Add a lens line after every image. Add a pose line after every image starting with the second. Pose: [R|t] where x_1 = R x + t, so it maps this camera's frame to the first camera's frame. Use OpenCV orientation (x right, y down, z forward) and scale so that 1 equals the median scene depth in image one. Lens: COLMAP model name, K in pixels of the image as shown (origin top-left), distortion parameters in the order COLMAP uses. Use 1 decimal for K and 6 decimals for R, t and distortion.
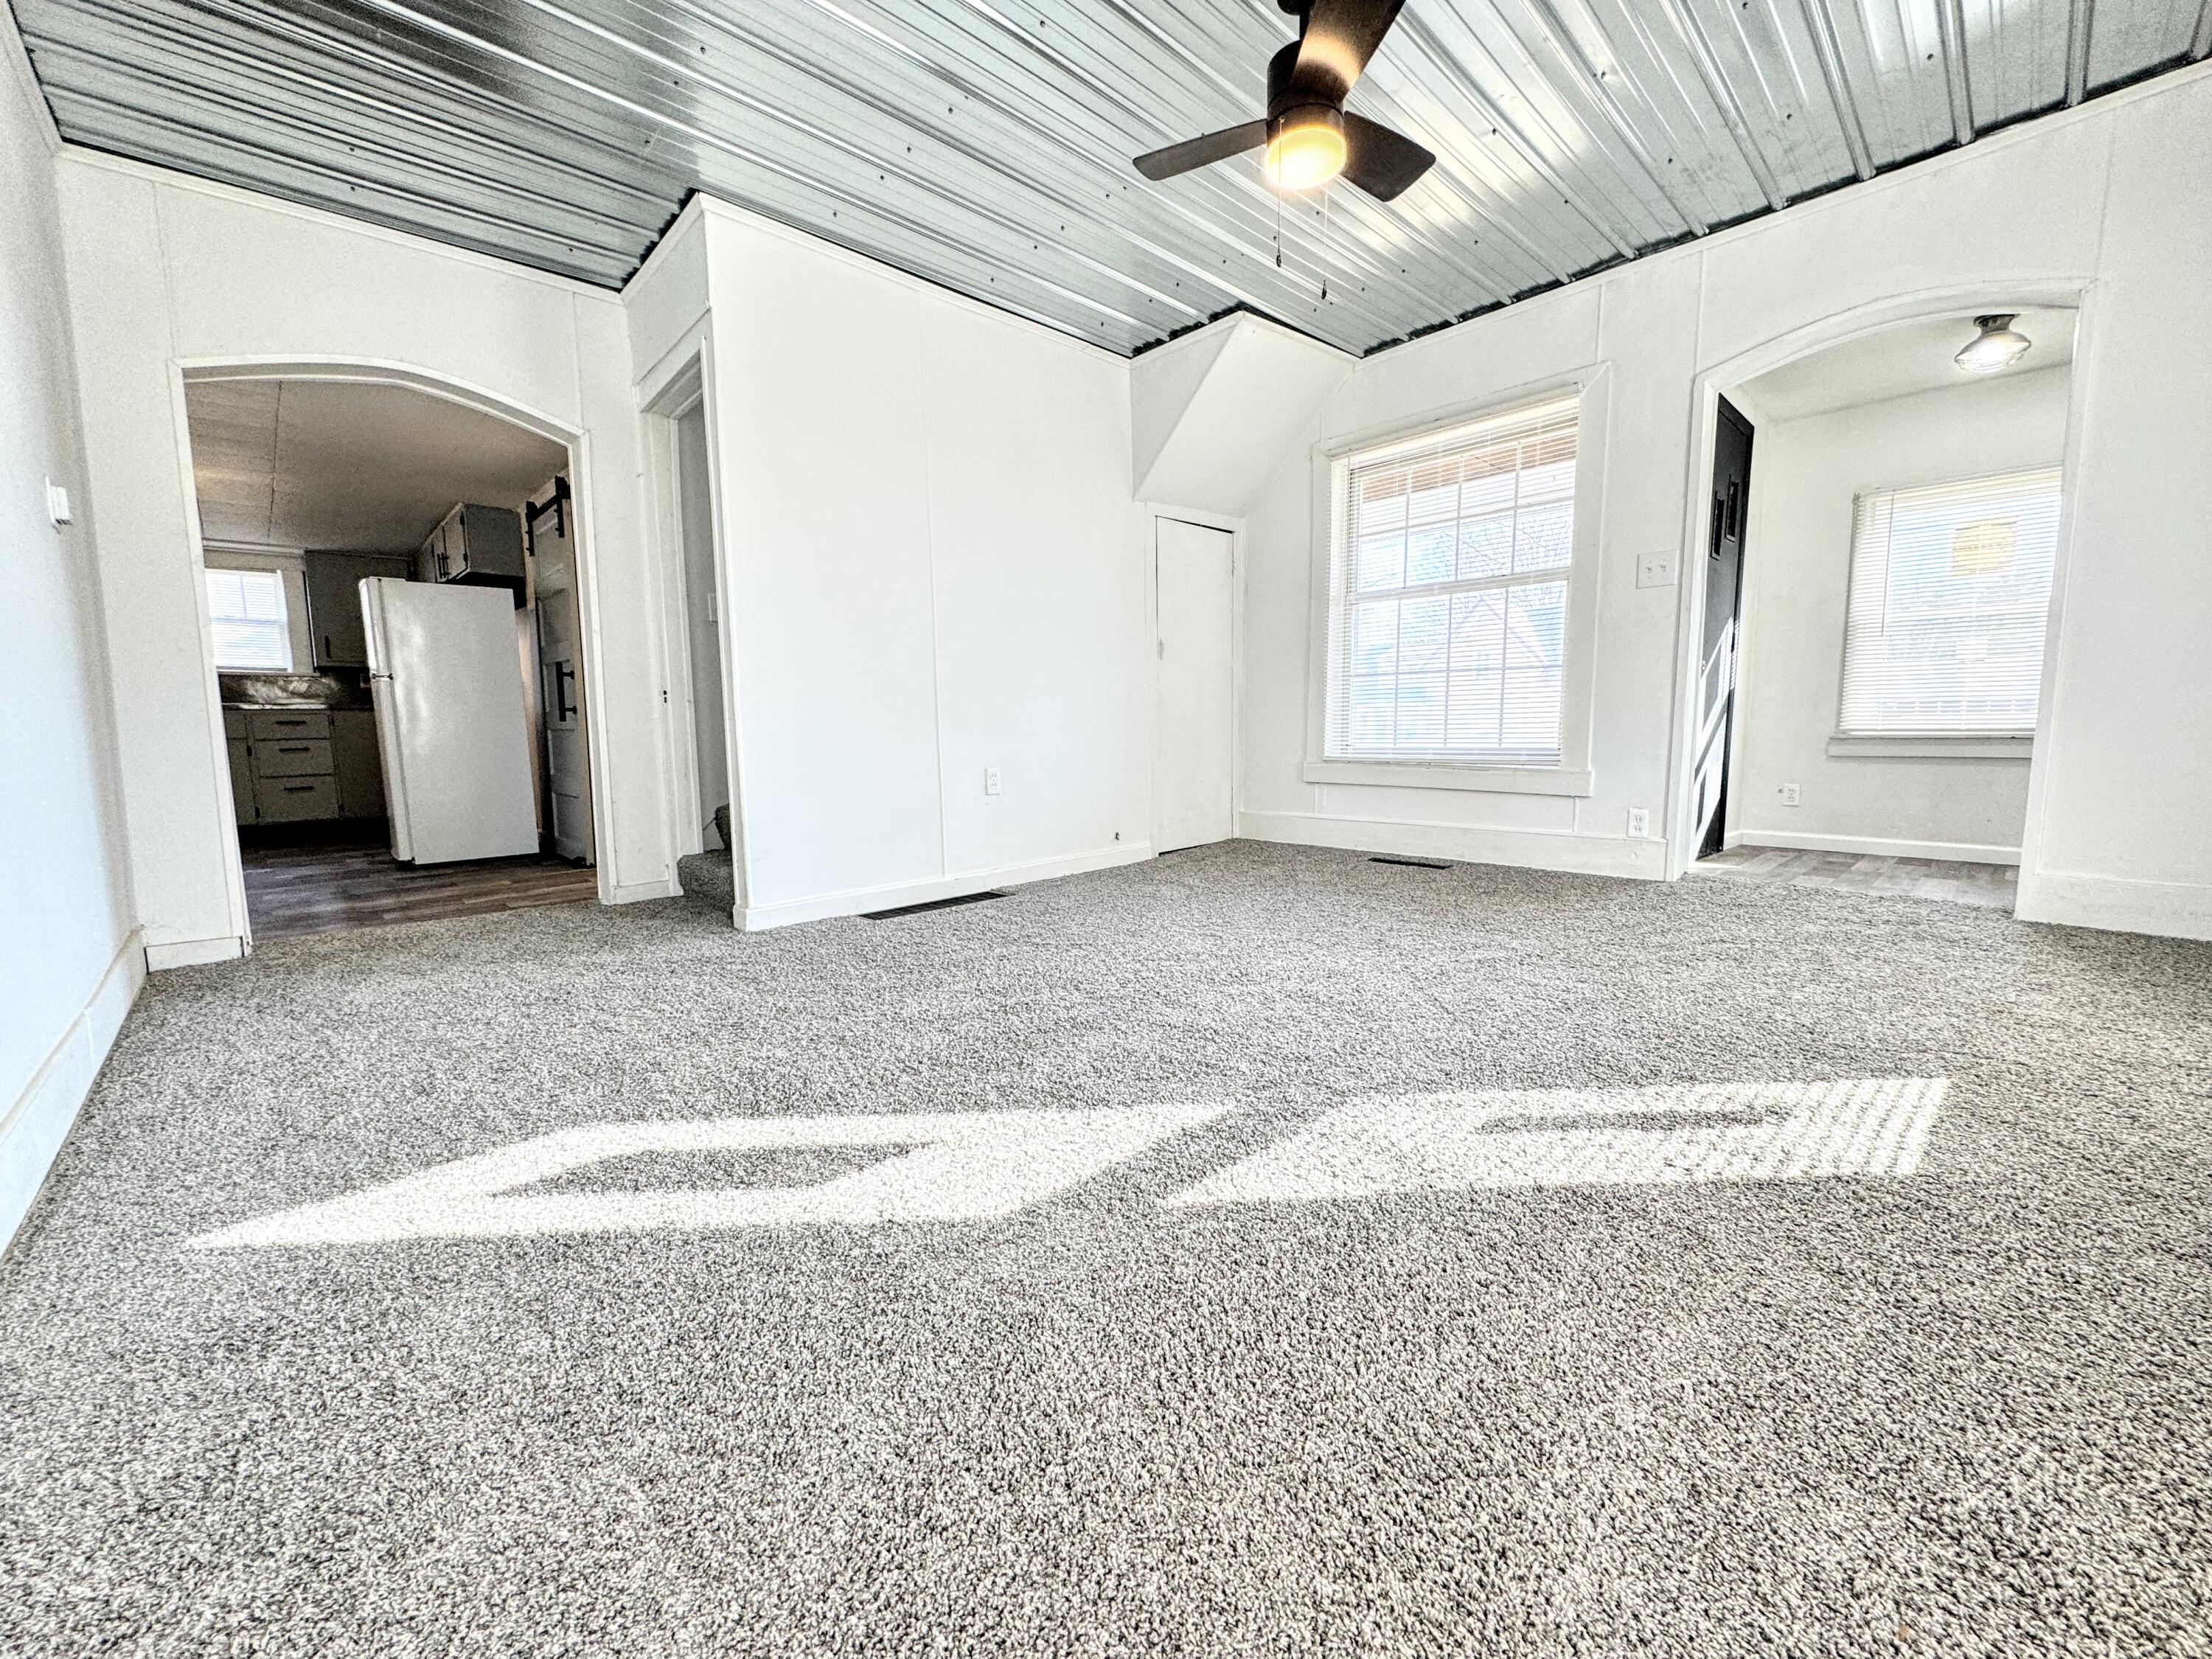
lens RADIAL K [[889.0, 0, 1106.0], [0, 889.0, 829.5], [0, 0, 1]] dist [0.000303, 0.000377]
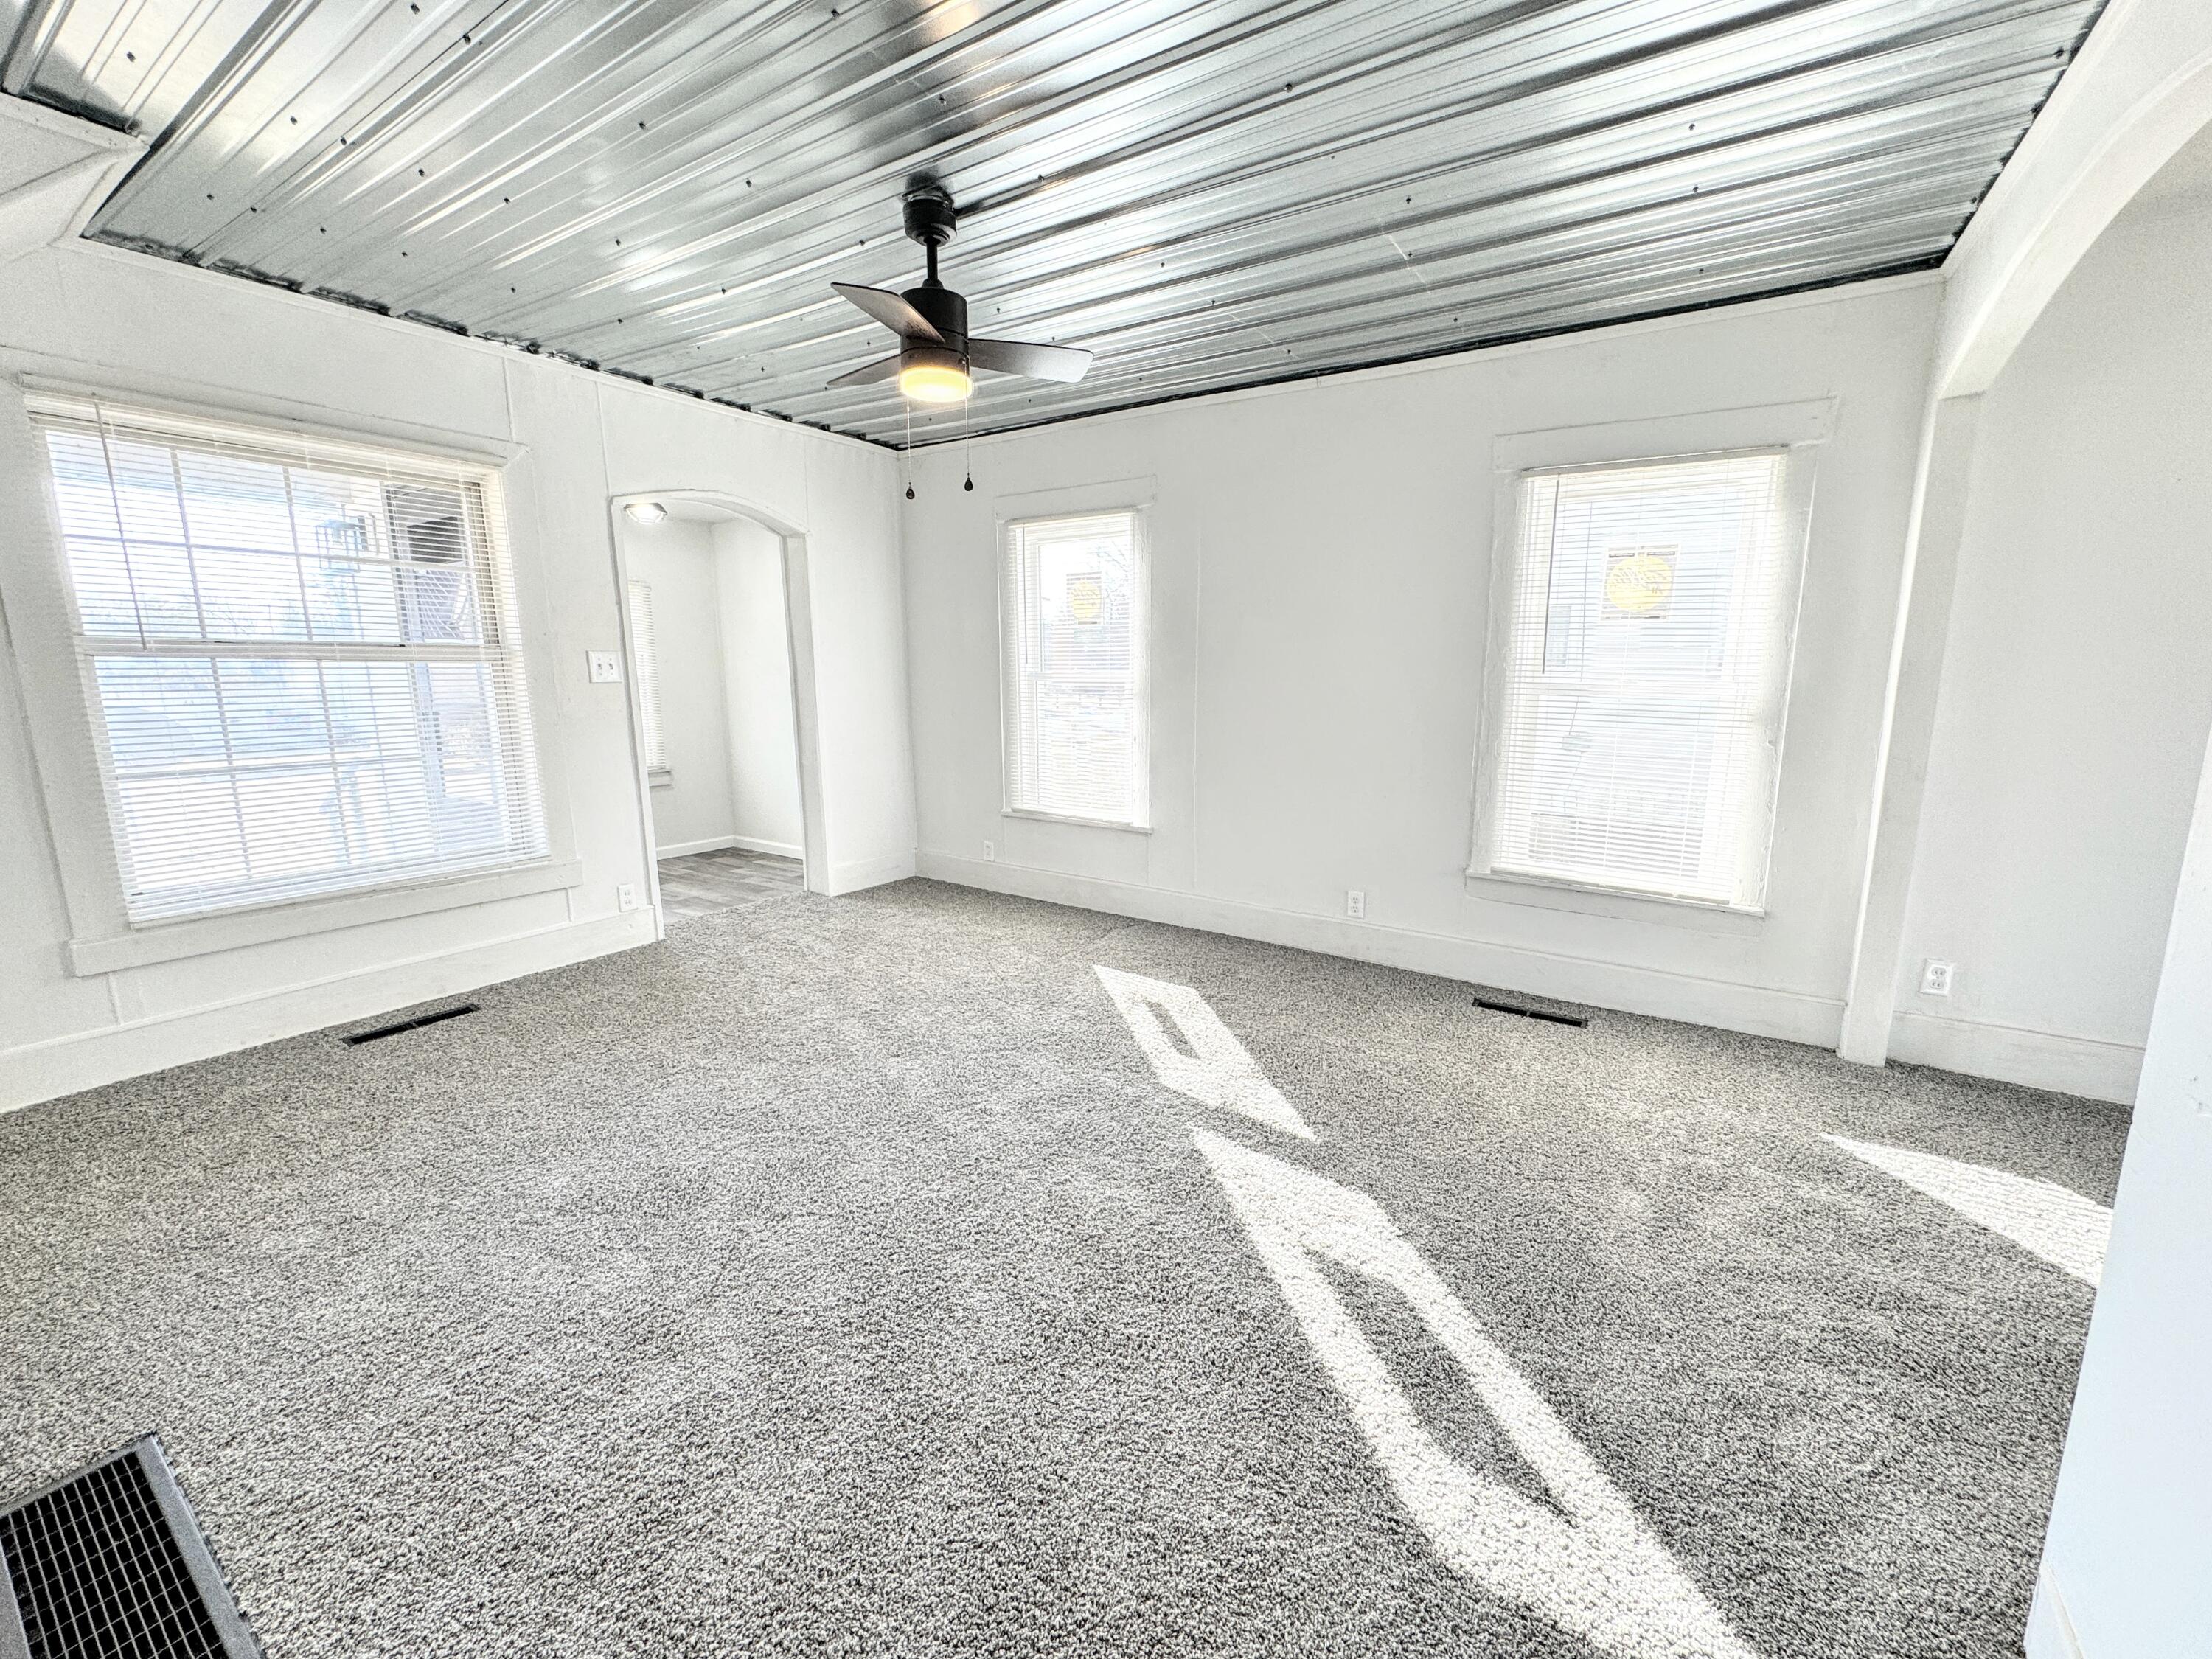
lens RADIAL K [[889.0, 0, 1106.0], [0, 889.0, 829.5], [0, 0, 1]] dist [0.000303, 0.000377]
pose [[-0.210962, -0.172800, 0.962099, -1.113776], [0.115603, 0.972933, 0.200094, -0.471554], [-0.970634, 0.153434, -0.185276, 1.216708]]
